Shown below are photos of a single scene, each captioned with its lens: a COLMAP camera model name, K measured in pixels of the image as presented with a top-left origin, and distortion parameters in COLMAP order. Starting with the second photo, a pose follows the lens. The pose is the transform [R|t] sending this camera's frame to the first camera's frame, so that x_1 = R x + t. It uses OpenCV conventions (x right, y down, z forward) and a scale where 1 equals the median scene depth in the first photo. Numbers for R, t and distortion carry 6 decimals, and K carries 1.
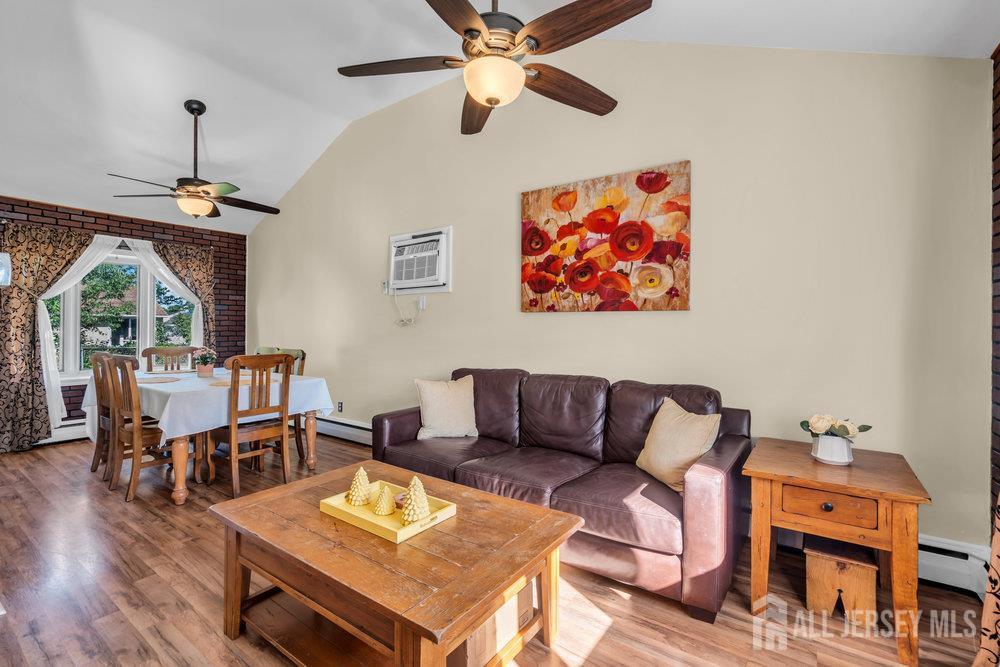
lens RADIAL K [[452.6, 0, 498.4], [0, 452.6, 327.2], [0, 0, 1]] dist [-0.001305, 0.001237]
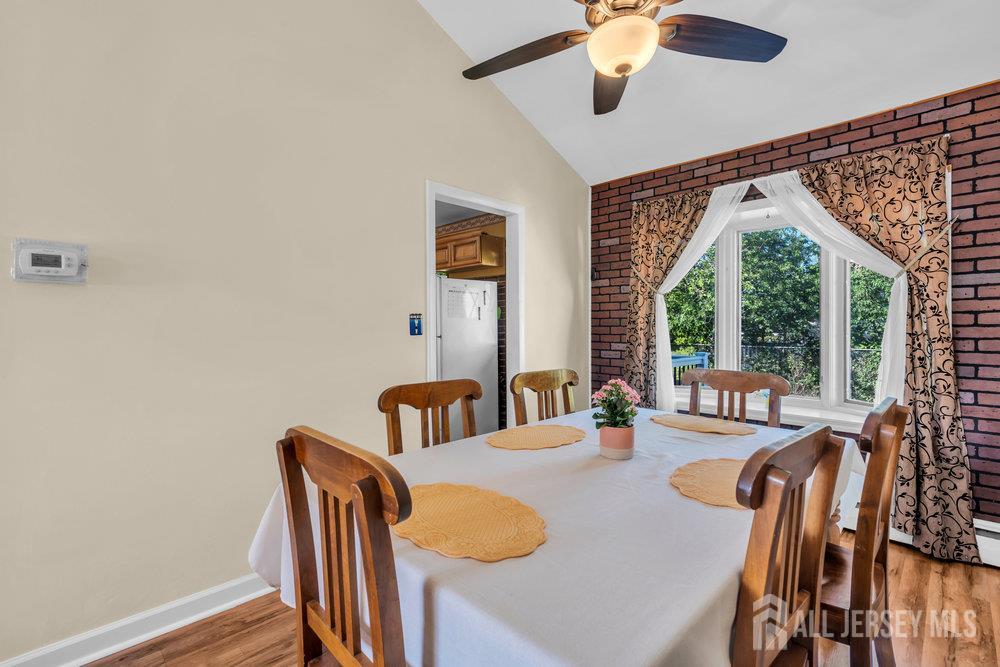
lens RADIAL K [[452.6, 0, 503.3], [0, 452.6, 322.9], [0, 0, 1]] dist [-0.001305, 0.001237]
pose [[-0.161228, -0.005521, -0.986902, -0.187028], [0.006519, 0.999957, -0.006659, -0.006373], [0.986896, -0.007507, -0.161185, 0.776318]]
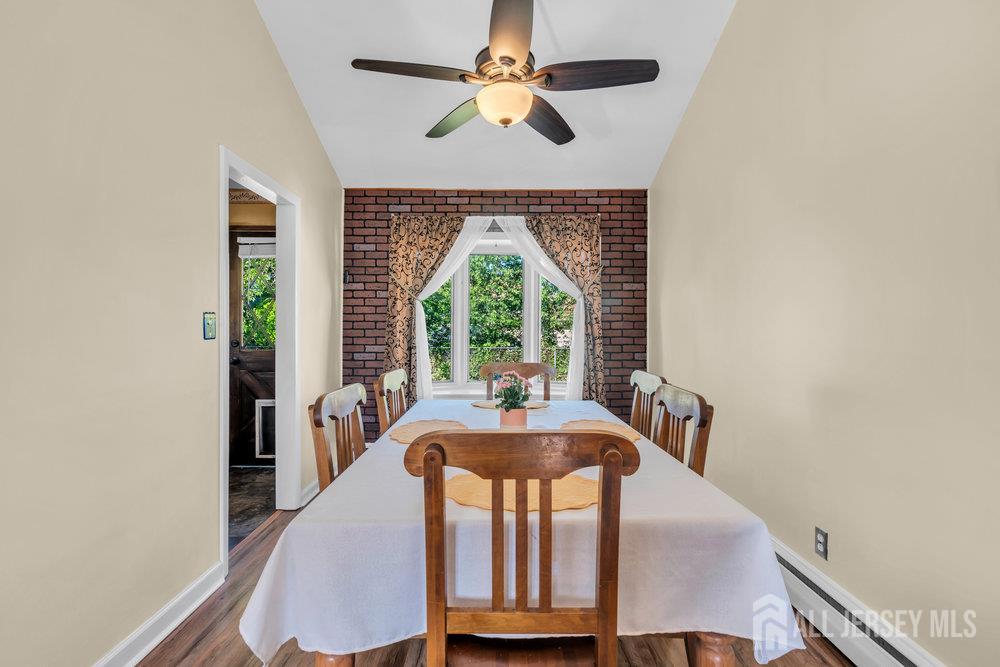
lens RADIAL K [[452.6, 0, 498.0], [0, 452.6, 326.4], [0, 0, 1]] dist [-0.001305, 0.001237]
pose [[0.589673, -0.005747, -0.807622, -0.200010], [0.001977, 0.999982, -0.005672, -0.004541], [0.807640, 0.001748, 0.589673, 0.551685]]
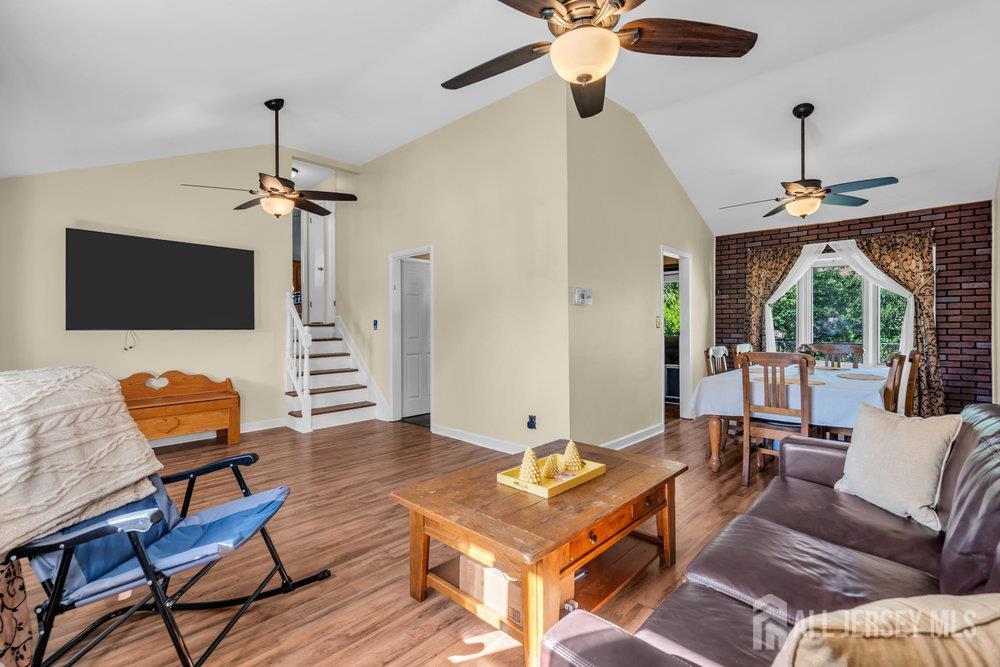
lens RADIAL K [[452.6, 0, 503.0], [0, 452.6, 324.9], [0, 0, 1]] dist [-0.001305, 0.001237]
pose [[-0.132890, -0.003604, -0.991124, 0.355708], [0.006115, 0.999971, -0.004456, 0.000945], [0.991112, -0.006653, -0.132865, 0.371992]]
